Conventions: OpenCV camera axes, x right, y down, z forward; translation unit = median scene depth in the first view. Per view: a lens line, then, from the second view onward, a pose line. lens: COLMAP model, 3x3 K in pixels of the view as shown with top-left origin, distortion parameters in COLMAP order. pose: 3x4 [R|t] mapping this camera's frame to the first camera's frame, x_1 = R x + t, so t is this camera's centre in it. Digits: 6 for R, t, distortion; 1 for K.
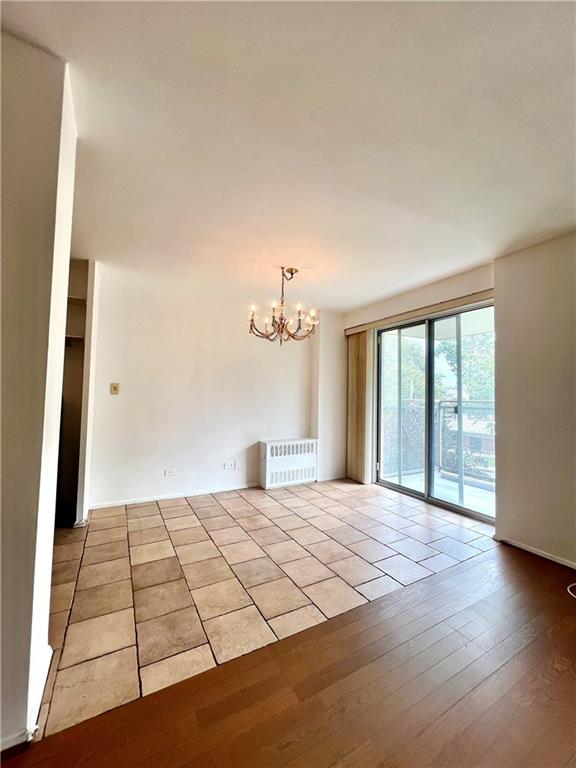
lens RADIAL K [[306.9, 0, 291.2], [0, 306.9, 383.2], [0, 0, 1]] dist [-0.000557, 0.000416]
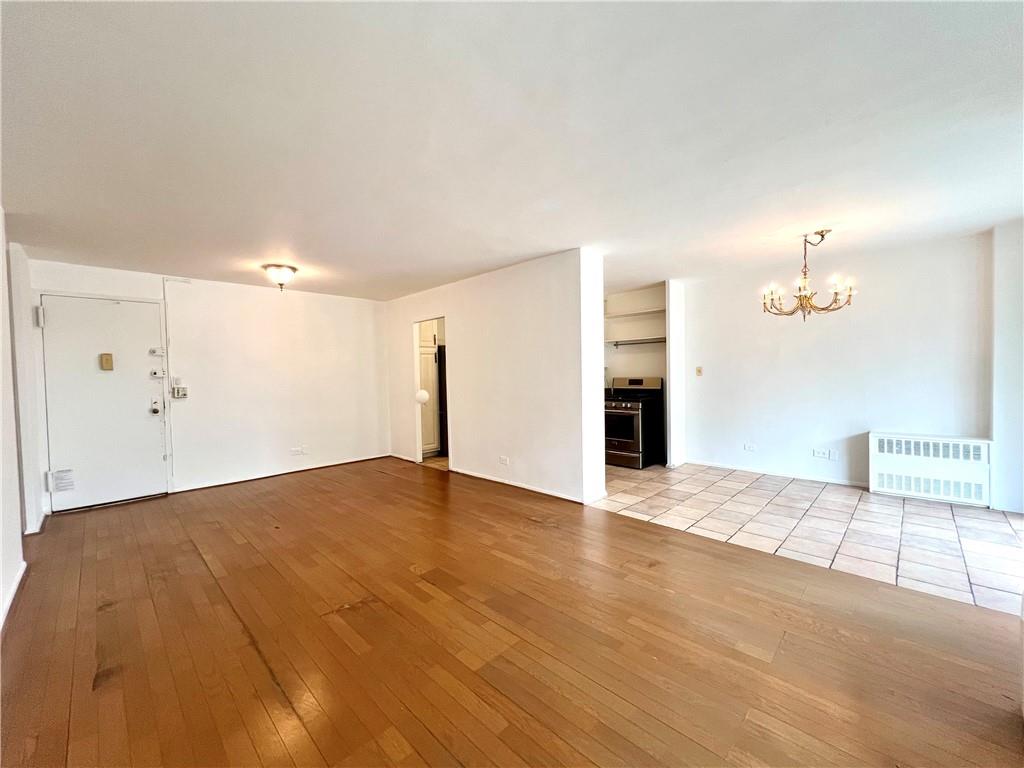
lens RADIAL K [[409.3, 0, 510.4], [0, 409.3, 382.4], [0, 0, 1]] dist [-0.000557, 0.000416]
pose [[0.266654, -0.000354, -0.963792, 0.731026], [0.067910, 0.997521, 0.018422, -0.017060], [0.961397, -0.070363, 0.266017, -0.159461]]
